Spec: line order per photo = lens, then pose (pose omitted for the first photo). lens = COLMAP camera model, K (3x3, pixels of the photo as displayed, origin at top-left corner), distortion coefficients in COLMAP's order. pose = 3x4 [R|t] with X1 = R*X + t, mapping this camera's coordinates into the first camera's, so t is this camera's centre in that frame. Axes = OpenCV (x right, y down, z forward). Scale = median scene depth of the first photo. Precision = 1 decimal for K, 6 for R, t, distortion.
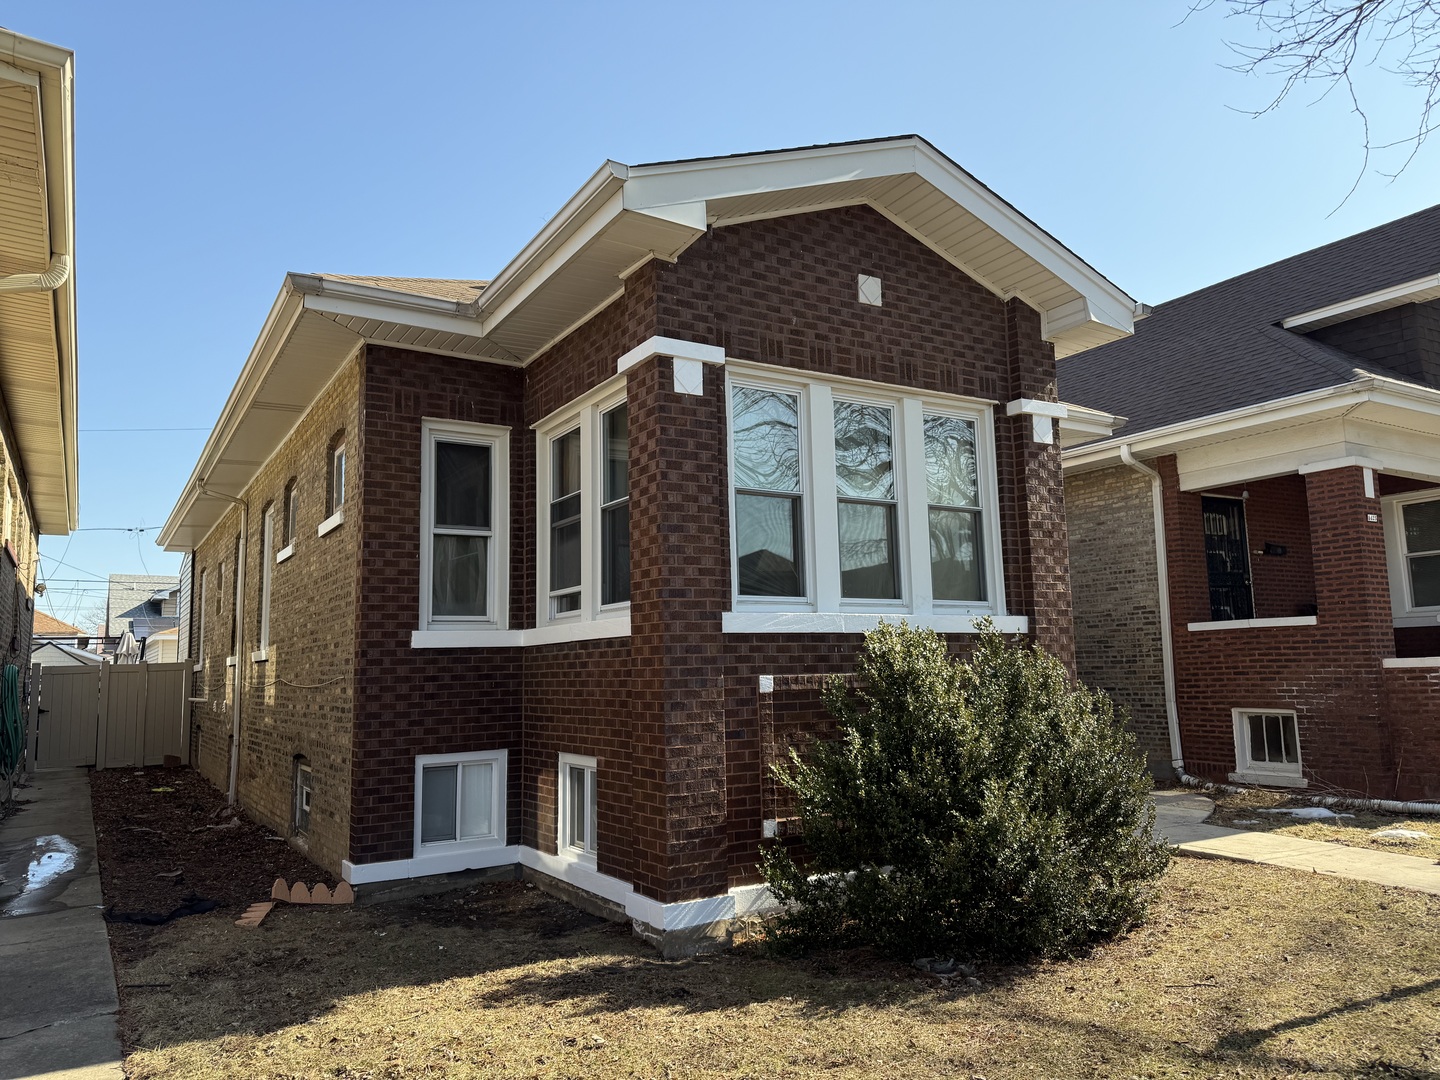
lens RADIAL K [[1021.2, 0, 722.8], [0, 1021.2, 541.8], [0, 0, 1]] dist [0.048299, -0.006273]
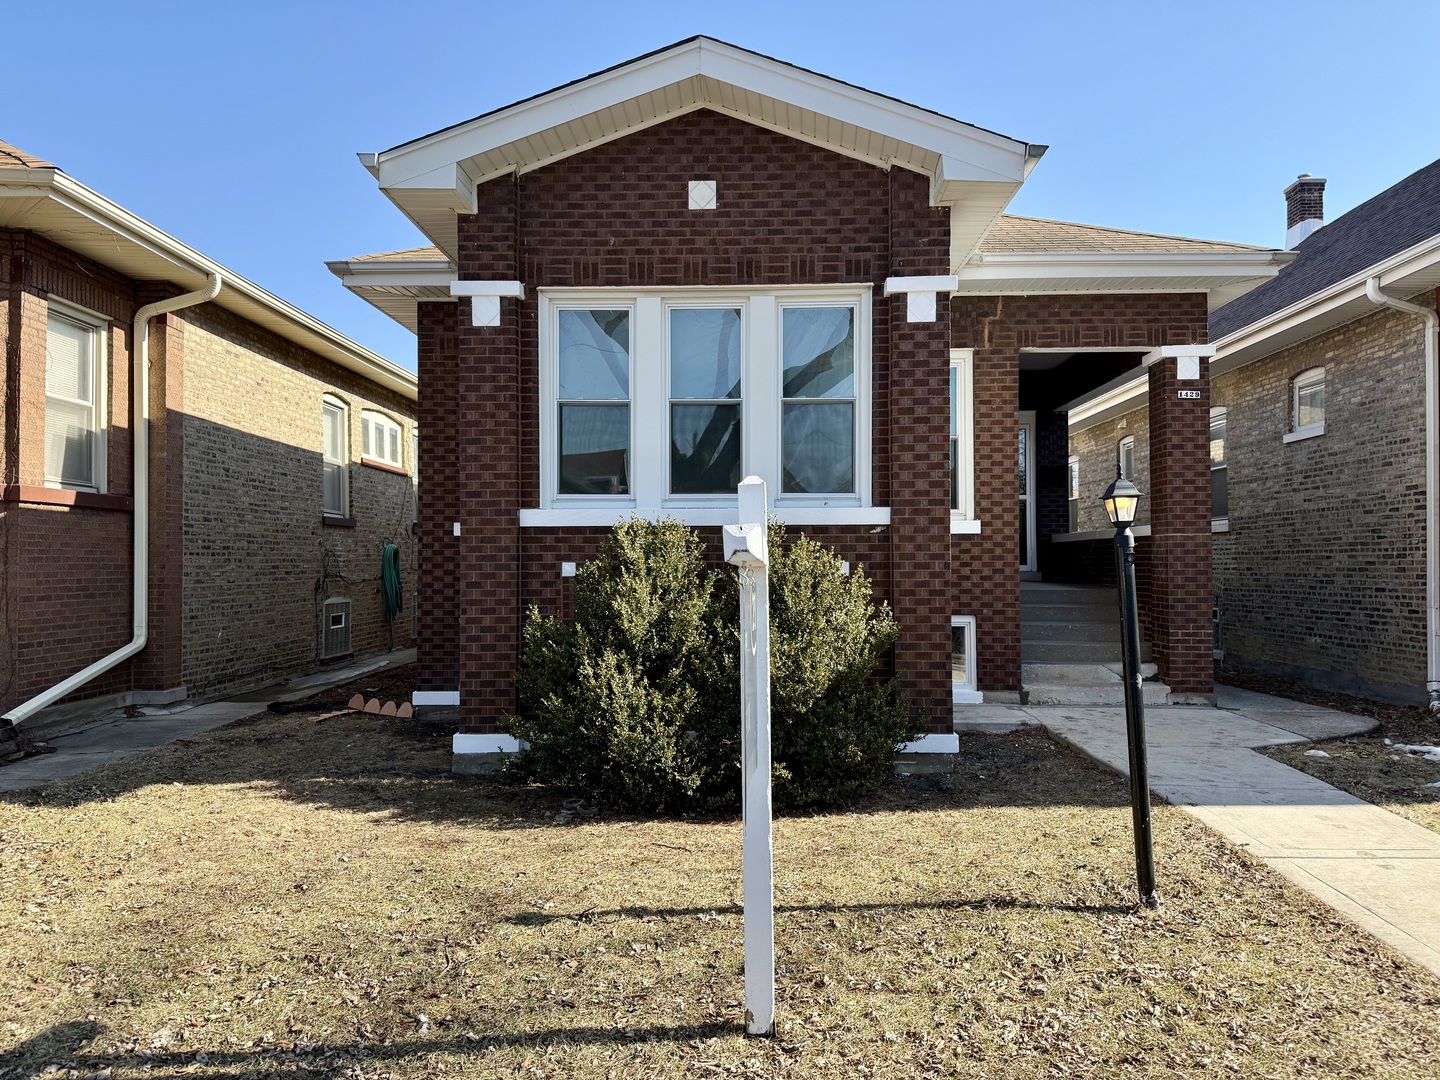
lens RADIAL K [[1021.2, 0, 774.5], [0, 1021.2, 540.0], [0, 0, 1]] dist [0.048299, -0.006273]
pose [[0.832640, 0.009831, -0.553728, 0.776705], [0.052694, 0.993900, 0.096882, 0.003729], [0.551302, -0.109846, 0.827043, 0.144970]]
